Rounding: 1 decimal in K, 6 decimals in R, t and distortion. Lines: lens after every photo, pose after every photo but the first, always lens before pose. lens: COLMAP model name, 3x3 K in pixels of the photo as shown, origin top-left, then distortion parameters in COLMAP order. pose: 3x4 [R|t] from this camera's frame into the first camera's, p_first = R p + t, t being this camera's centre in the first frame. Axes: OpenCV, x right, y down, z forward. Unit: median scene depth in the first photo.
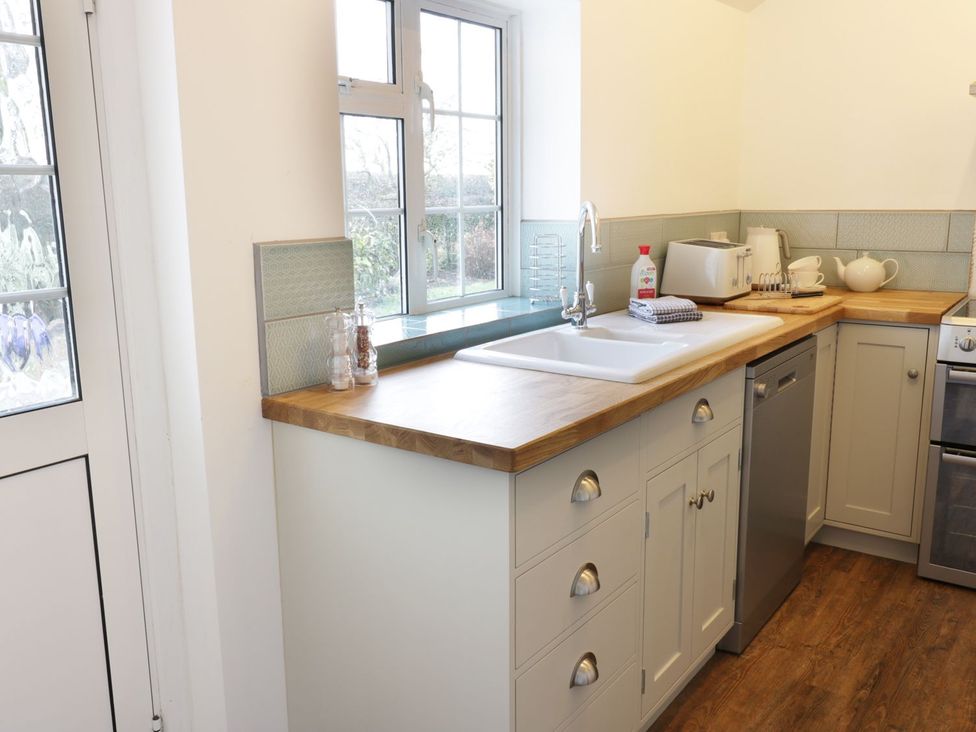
lens RADIAL K [[835.5, 0, 487.4], [0, 835.5, 364.4], [0, 0, 1]] dist [0.004980, 0.005628]
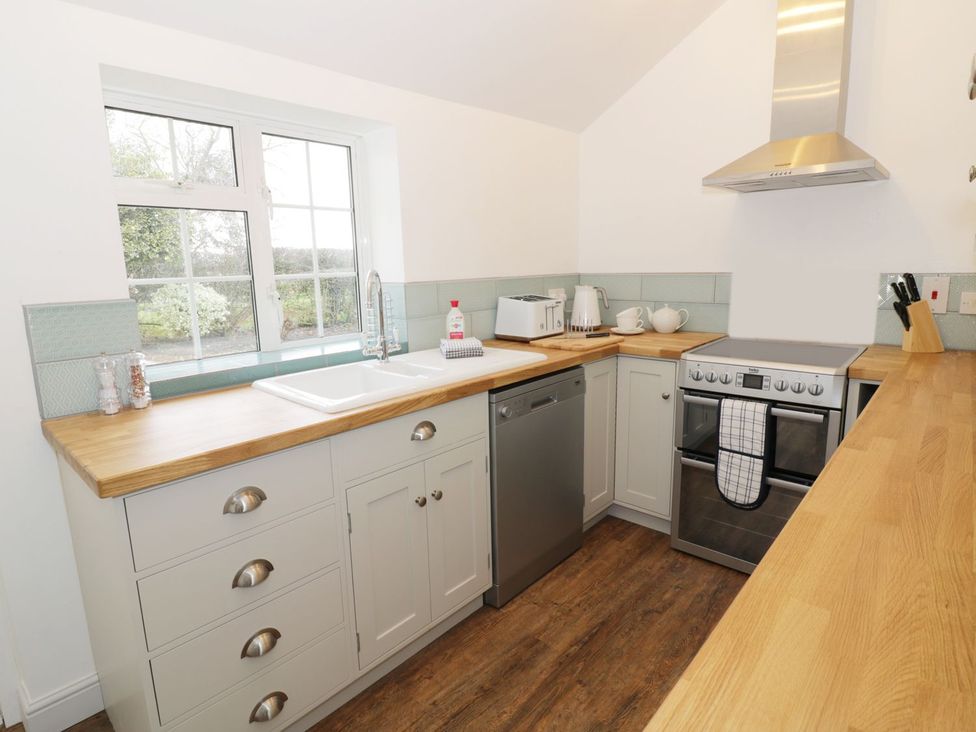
lens RADIAL K [[512.6, 0, 489.5], [0, 512.6, 365.6], [0, 0, 1]] dist [-0.007070, -0.007139]
pose [[0.994167, 0.009304, -0.107451, 0.352105], [-0.009853, 0.999941, -0.004581, -0.033650], [0.107402, 0.005613, 0.994200, 0.178652]]
